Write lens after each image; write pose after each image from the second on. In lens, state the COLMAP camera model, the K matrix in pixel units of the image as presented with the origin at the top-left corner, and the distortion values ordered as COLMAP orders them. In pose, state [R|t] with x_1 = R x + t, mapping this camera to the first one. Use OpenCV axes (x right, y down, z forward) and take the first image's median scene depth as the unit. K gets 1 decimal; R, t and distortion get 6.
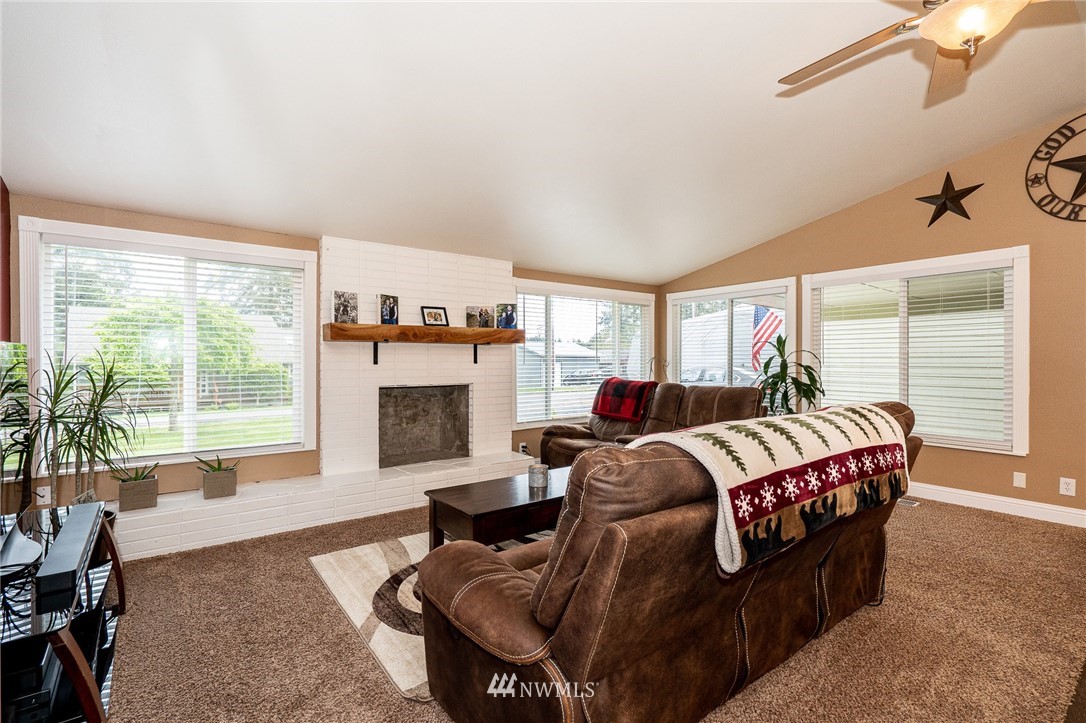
lens RADIAL K [[496.6, 0, 531.9], [0, 496.6, 361.6], [0, 0, 1]] dist [-0.000950, -0.000131]
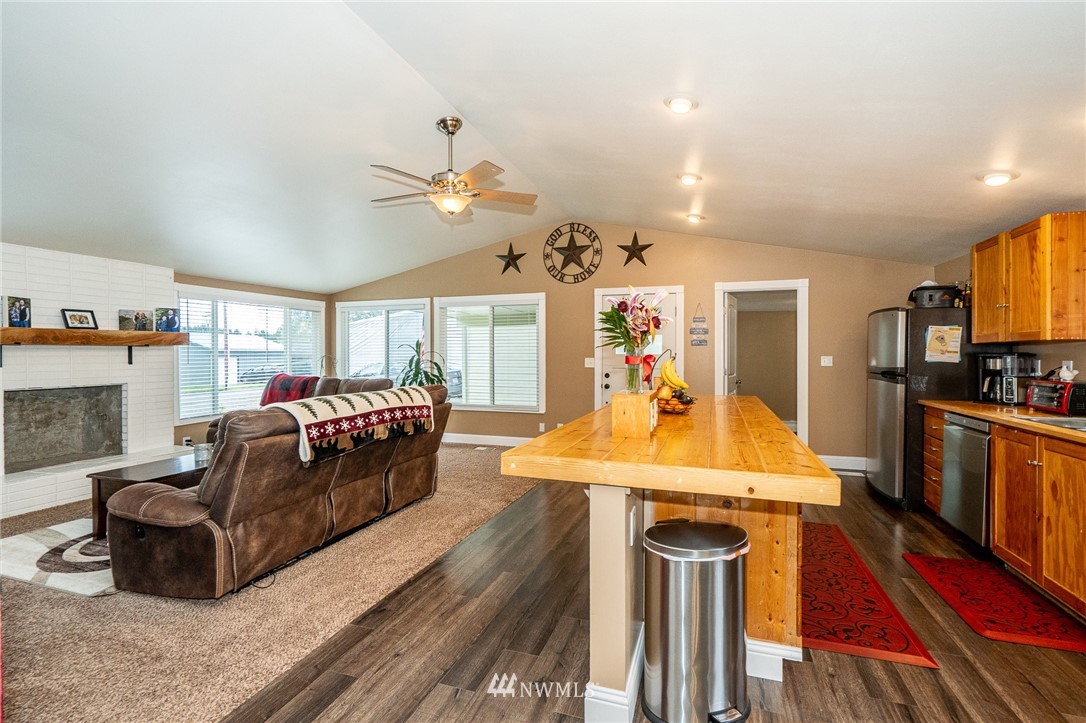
lens RADIAL K [[499.8, 0, 553.0], [0, 499.8, 355.6], [0, 0, 1]] dist [-0.001069, 0.000222]
pose [[0.813778, -0.004642, 0.581157, -0.000394], [0.003398, 0.999989, 0.003228, -0.017792], [-0.581166, -0.000652, 0.813785, -0.445592]]
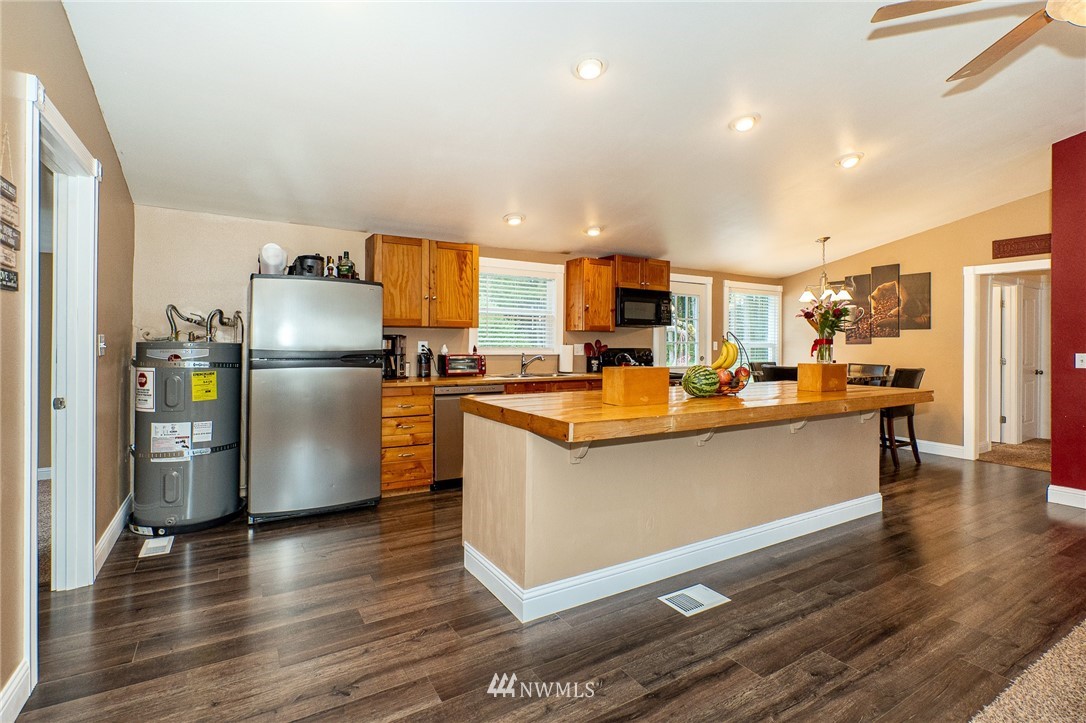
lens RADIAL K [[492.2, 0, 536.9], [0, 492.2, 344.8], [0, 0, 1]] dist [0.000064, 0.000244]
pose [[-0.994054, -0.008286, 0.108573, 0.838290], [-0.007787, 0.999957, 0.005019, -0.004241], [-0.108610, 0.004144, -0.994076, 0.913840]]
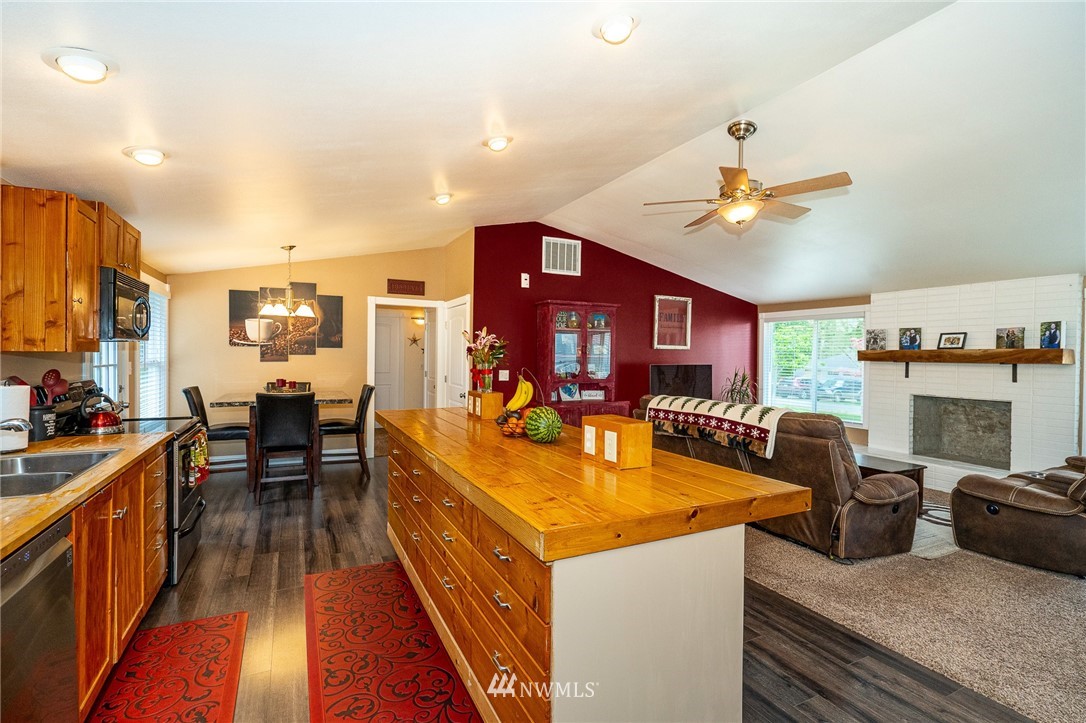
lens RADIAL K [[515.4, 0, 528.9], [0, 515.4, 359.6], [0, 0, 1]] dist [0.003475, 0.001533]
pose [[-0.198546, 0.009873, -0.980042, 1.381758], [-0.017359, 0.999757, 0.013588, -0.048659], [0.979938, 0.019710, -0.198326, 0.261151]]
